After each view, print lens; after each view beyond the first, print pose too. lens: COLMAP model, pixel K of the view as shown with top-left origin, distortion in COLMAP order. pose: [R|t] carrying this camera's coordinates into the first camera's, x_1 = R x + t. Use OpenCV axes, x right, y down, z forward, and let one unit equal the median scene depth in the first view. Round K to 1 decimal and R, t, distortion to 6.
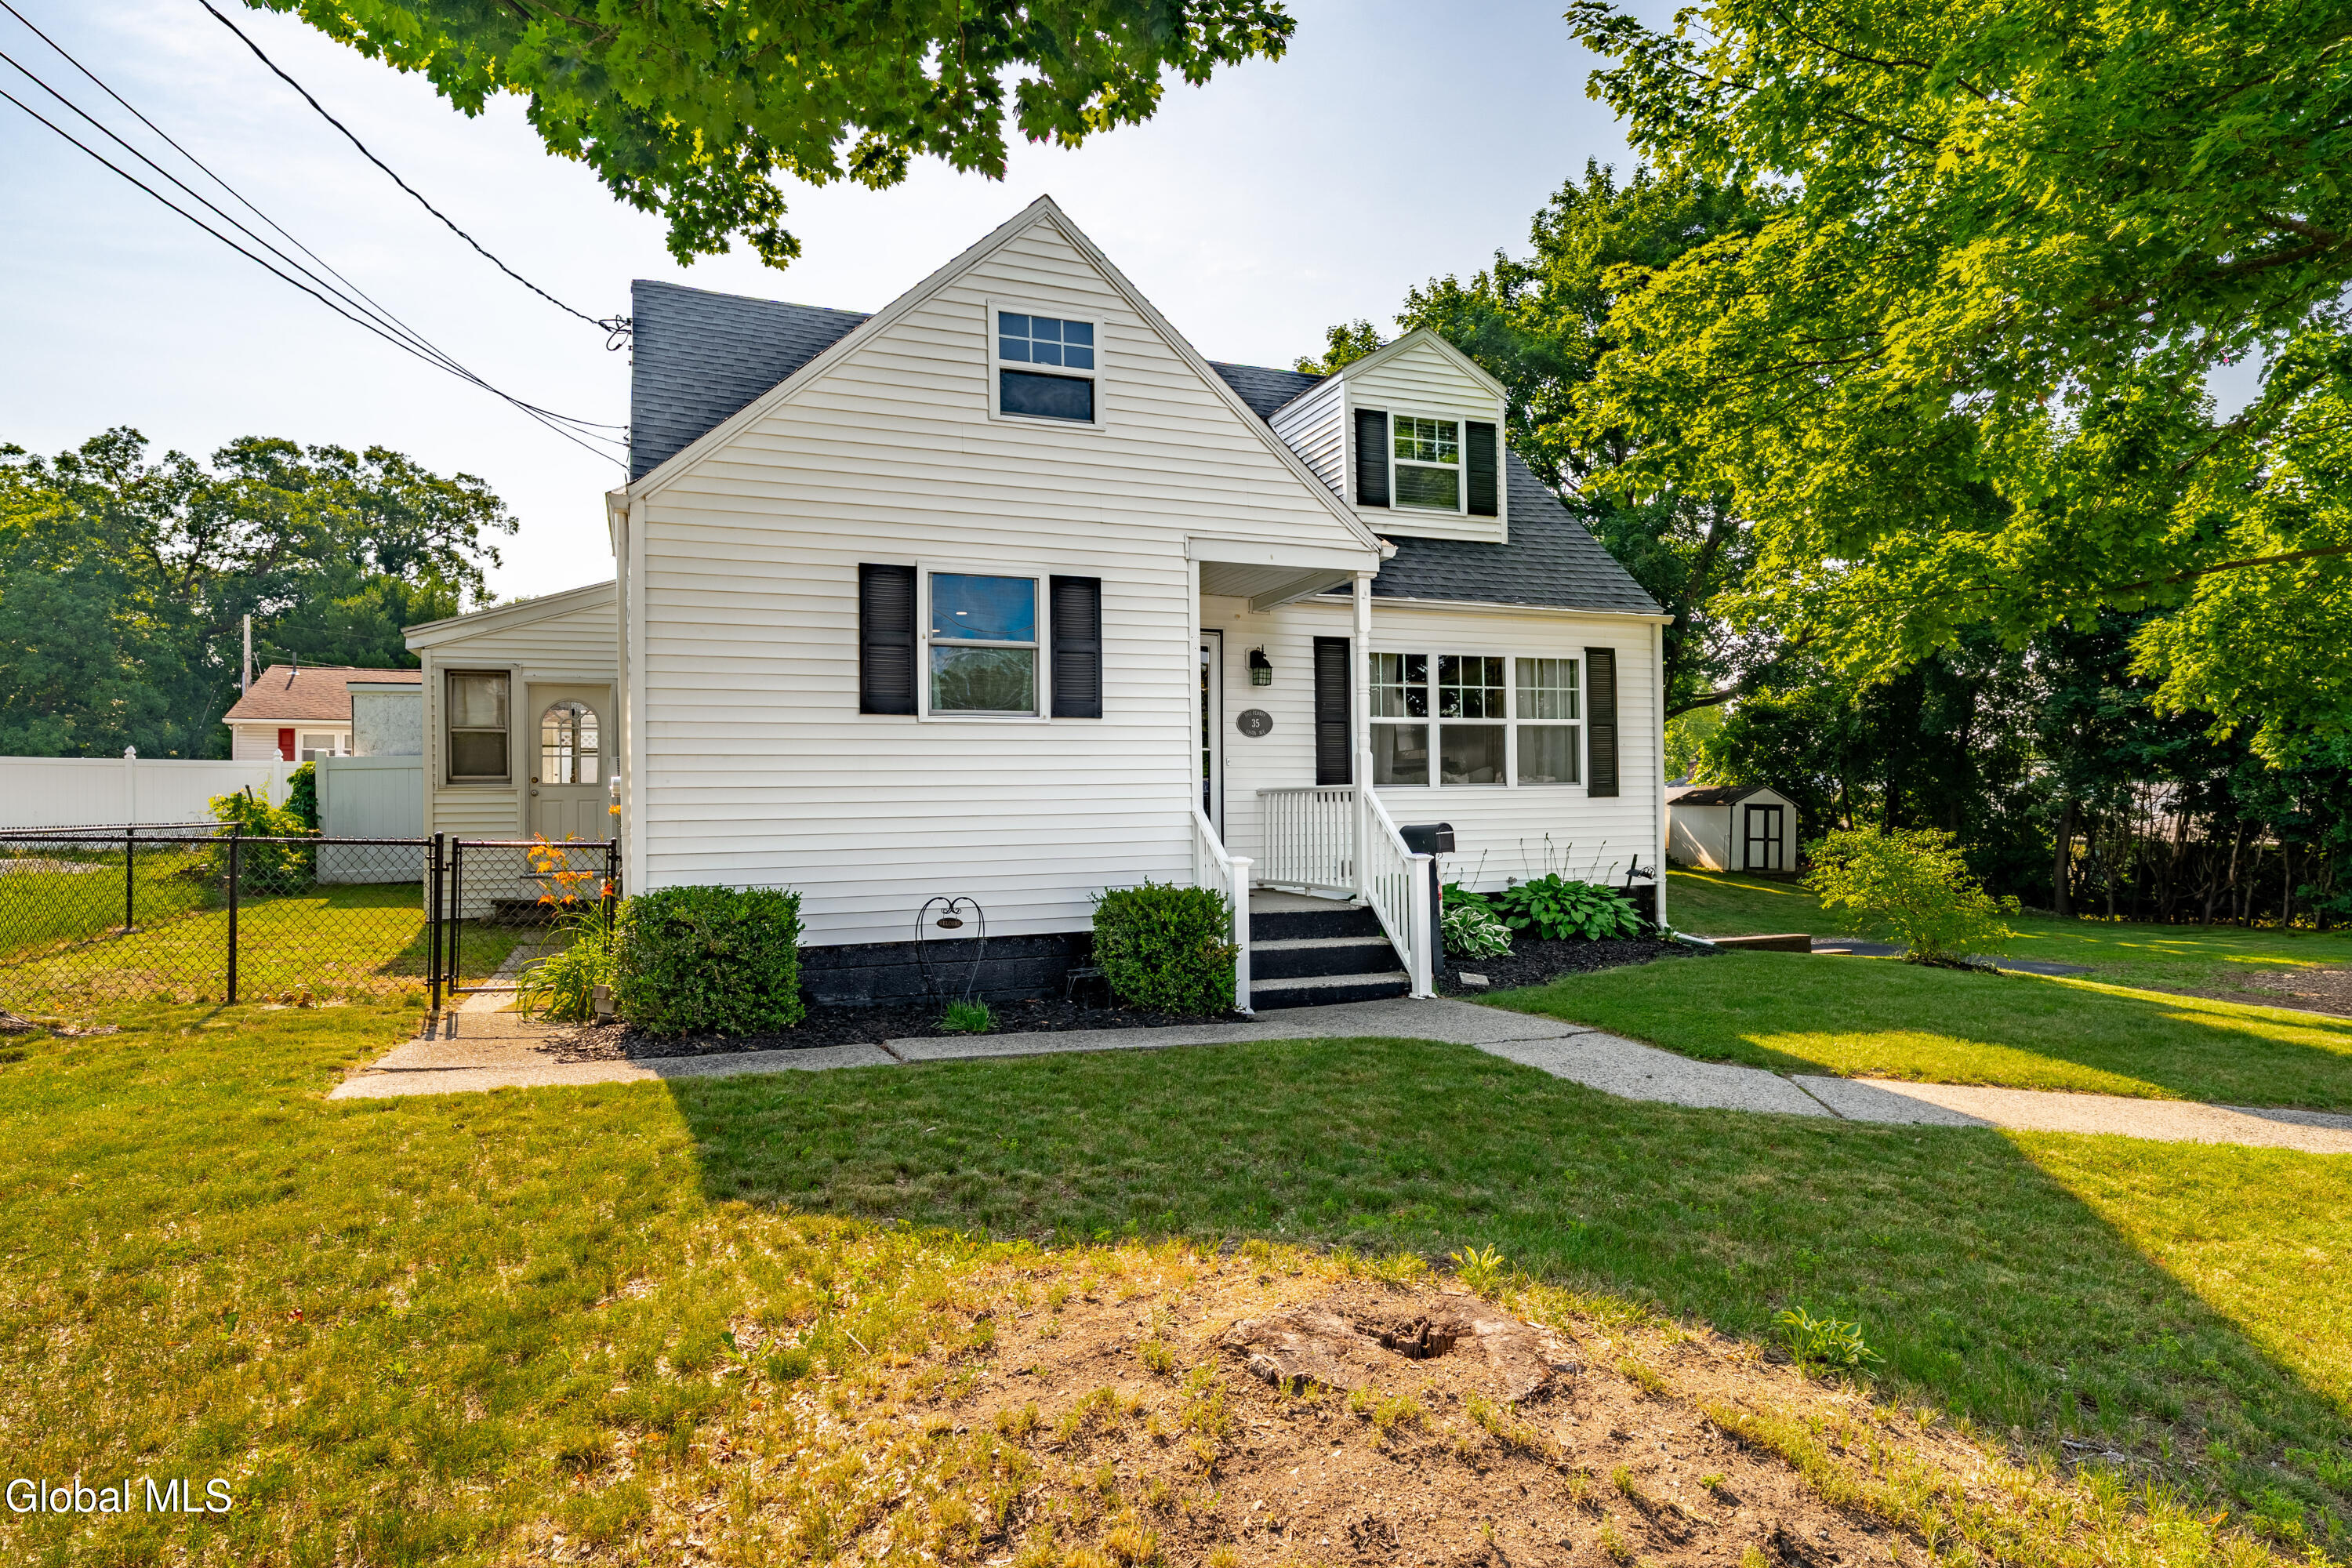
lens RADIAL K [[1266.7, 0, 1169.2], [0, 1266.7, 788.3], [0, 0, 1]] dist [-0.000558, -0.001373]
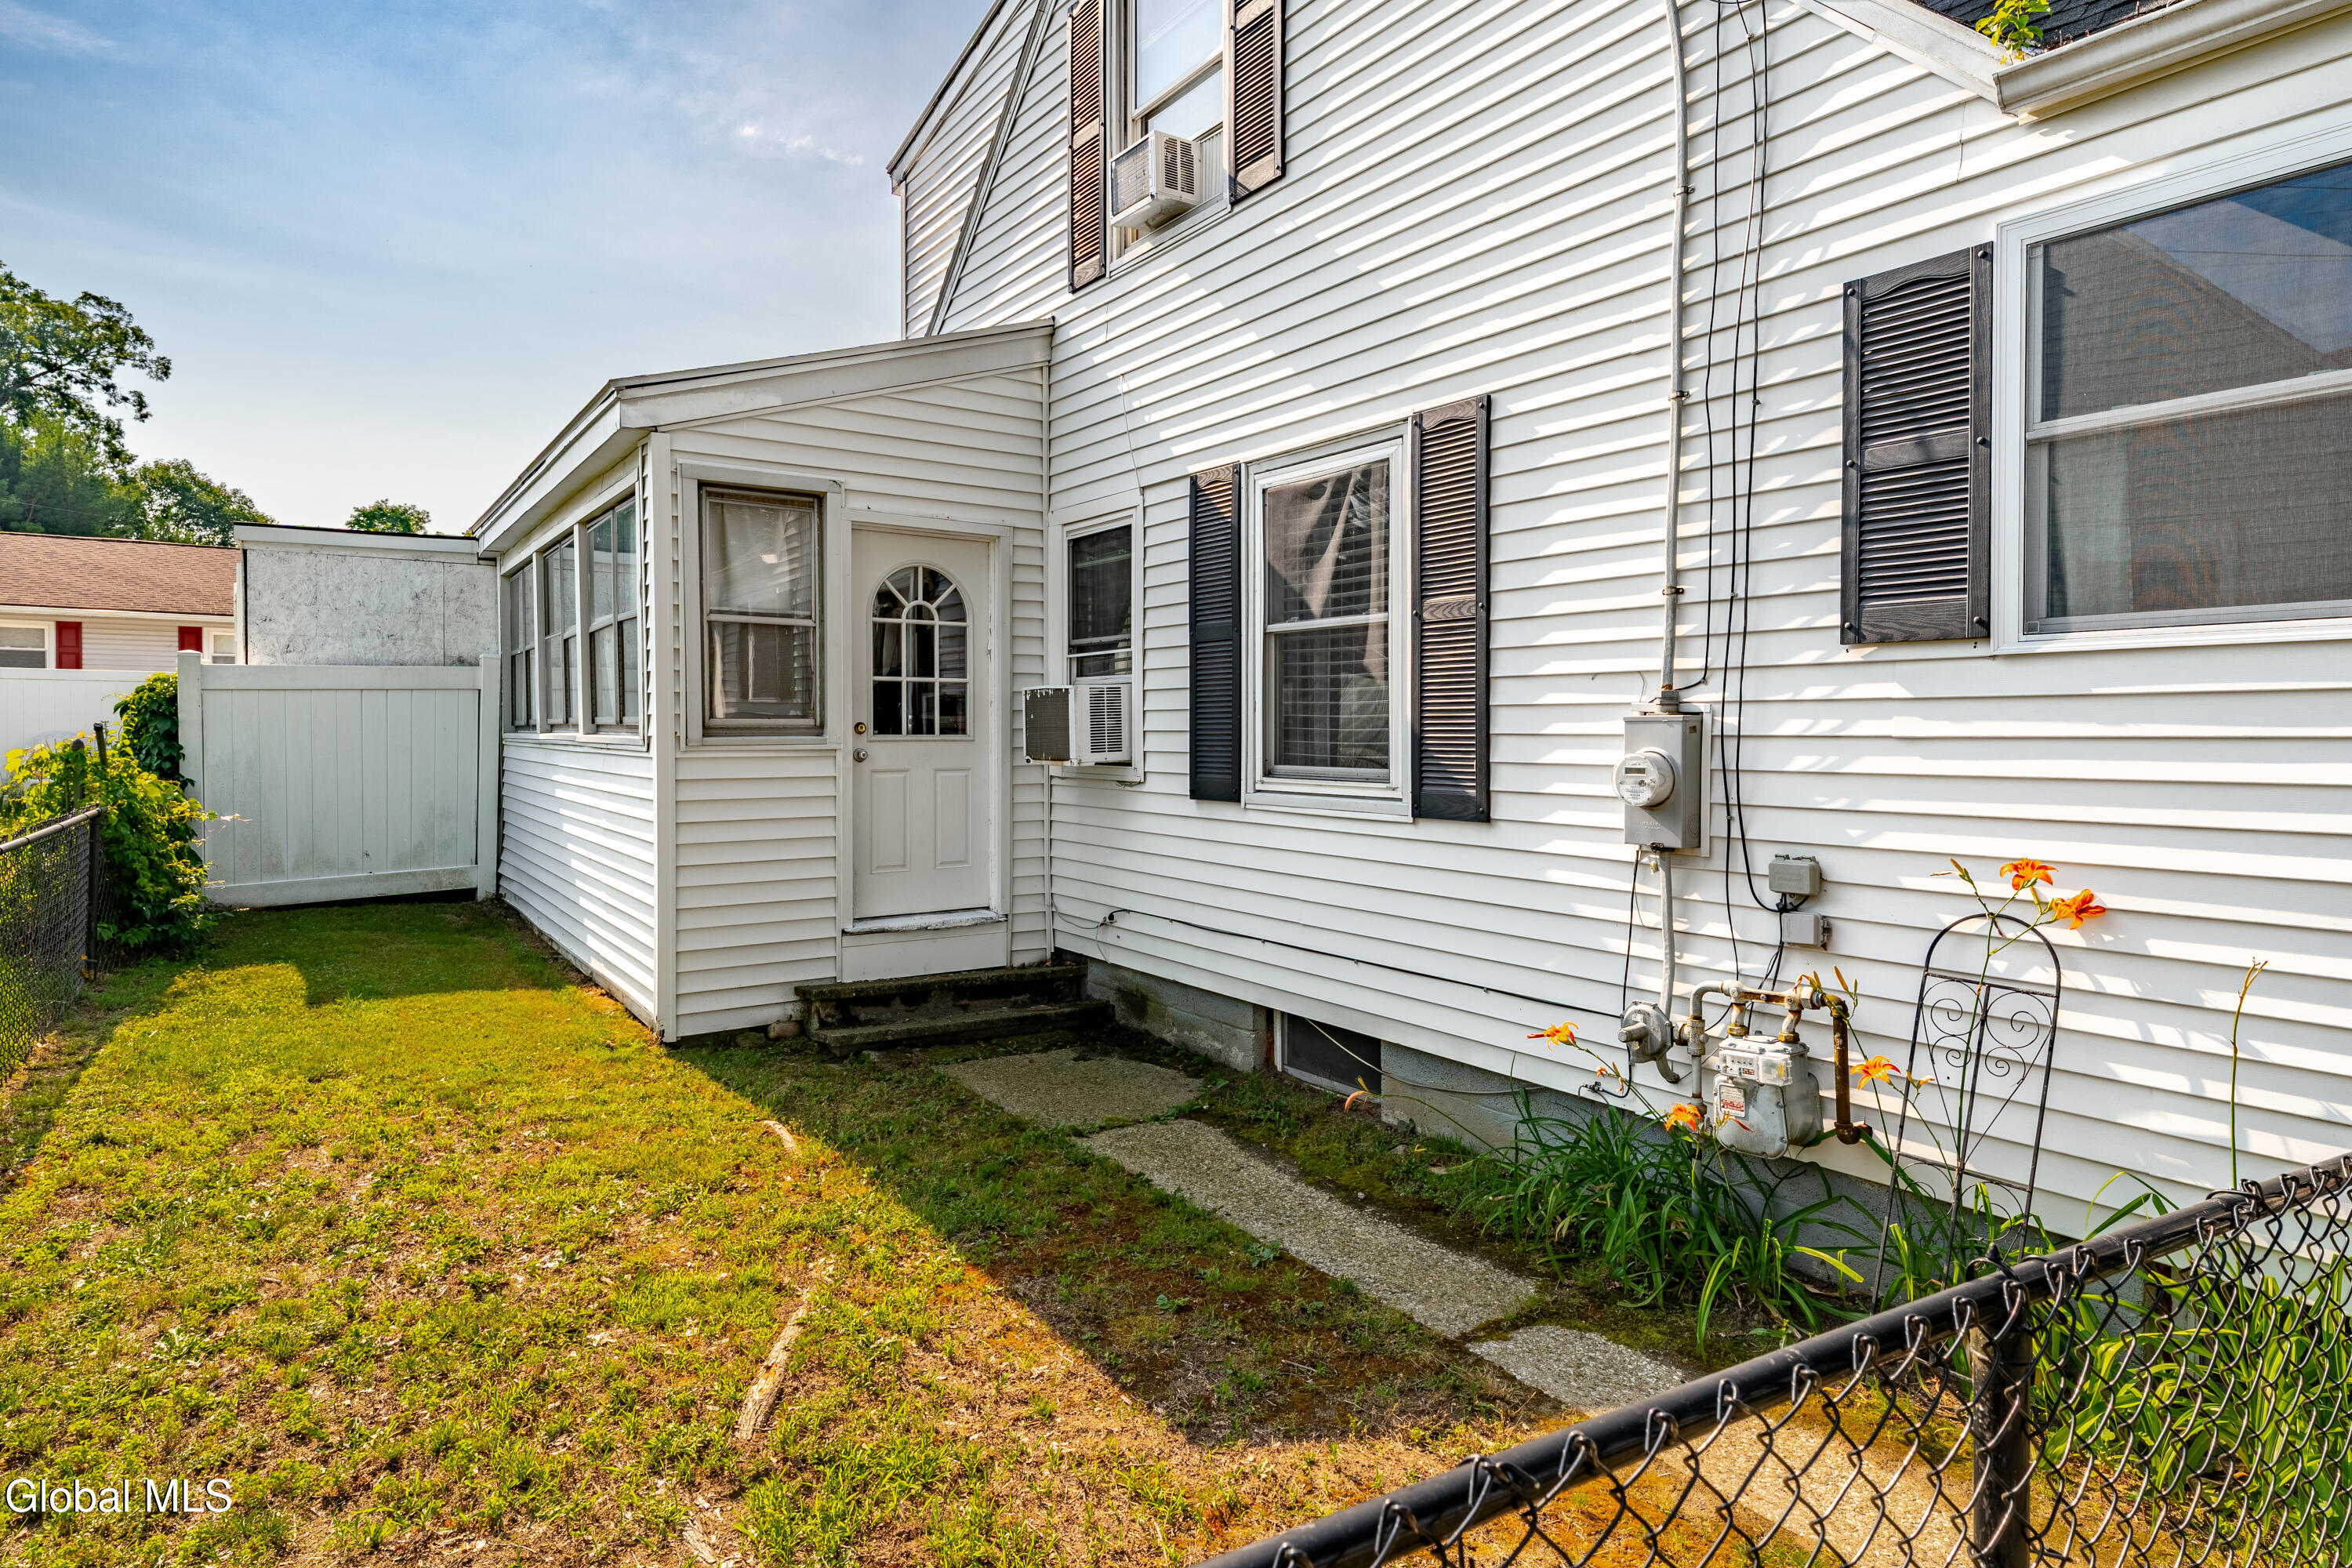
lens RADIAL K [[1266.7, 0, 1182.4], [0, 1266.7, 738.0], [0, 0, 1]] dist [-0.000558, -0.001373]
pose [[0.971044, 0.016913, 0.238301, -0.404048], [-0.020125, 0.999736, 0.011053, -0.008376], [-0.238051, -0.015529, 0.971128, 0.411693]]
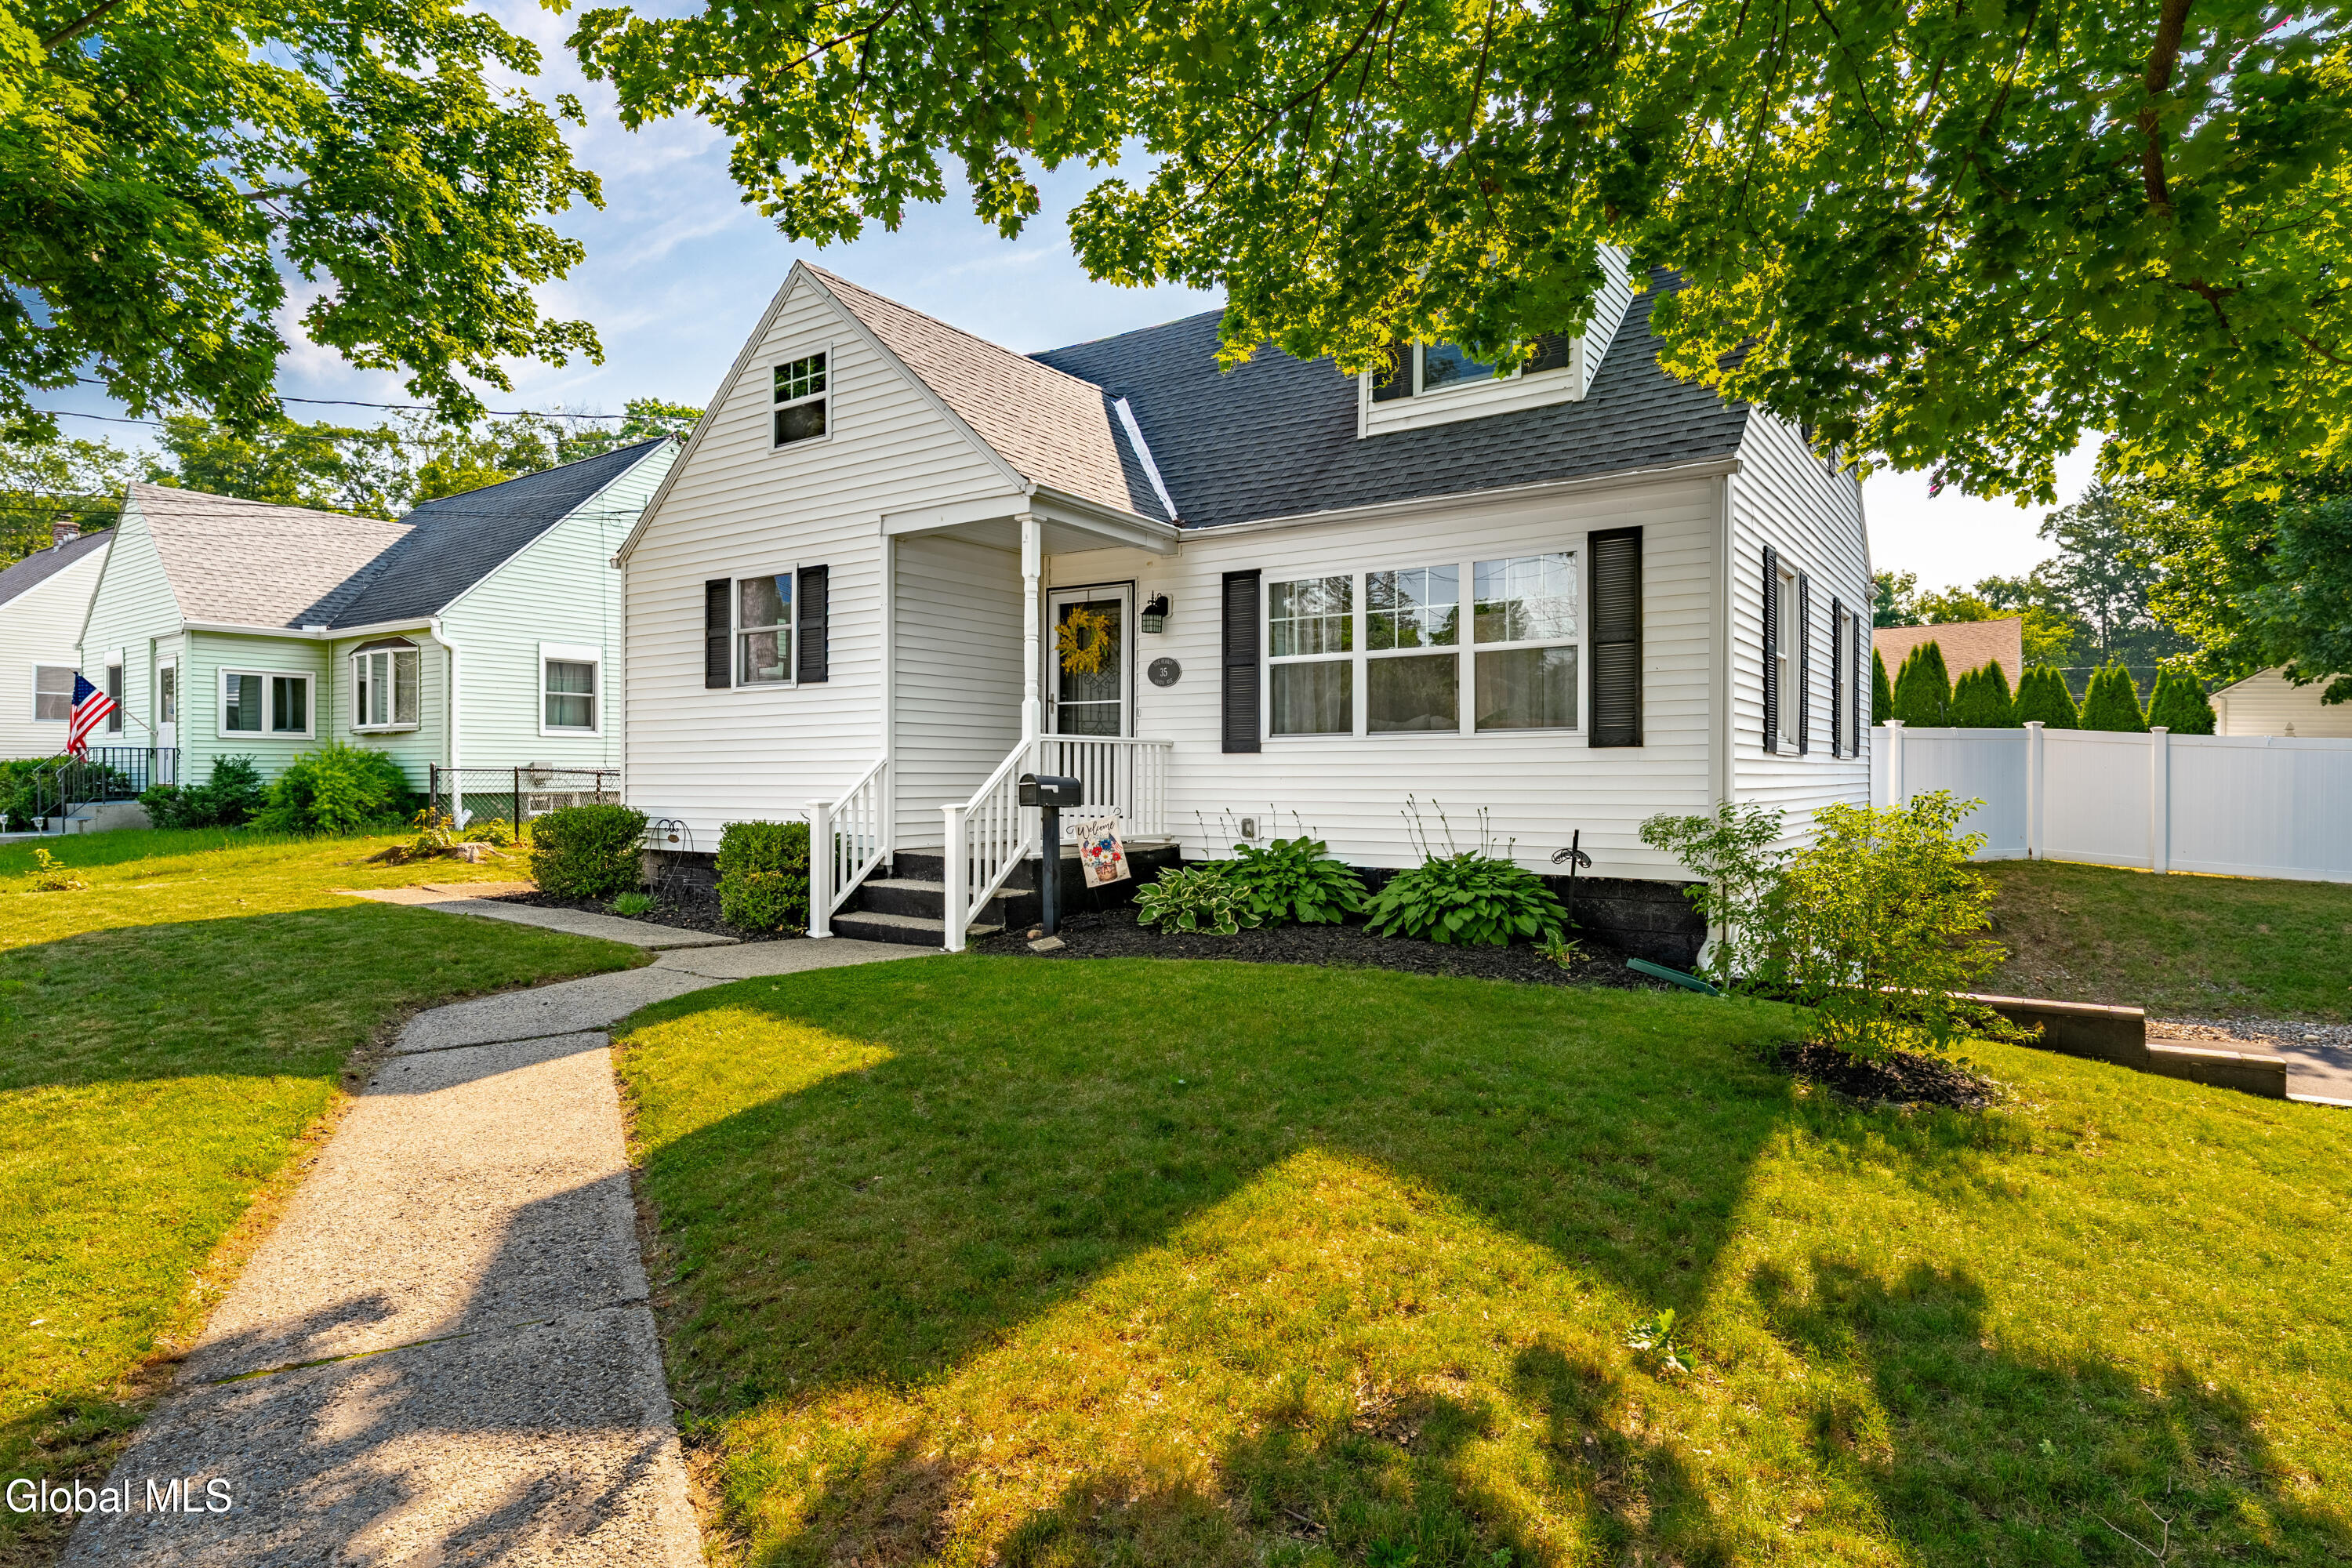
lens RADIAL K [[1266.7, 0, 1186.2], [0, 1266.7, 782.7], [0, 0, 1]] dist [-0.000558, -0.001373]
pose [[0.546246, 0.019423, -0.837400, 0.999675], [0.002195, 0.999694, 0.024619, 0.009936], [0.837622, -0.015287, 0.546036, 0.550337]]
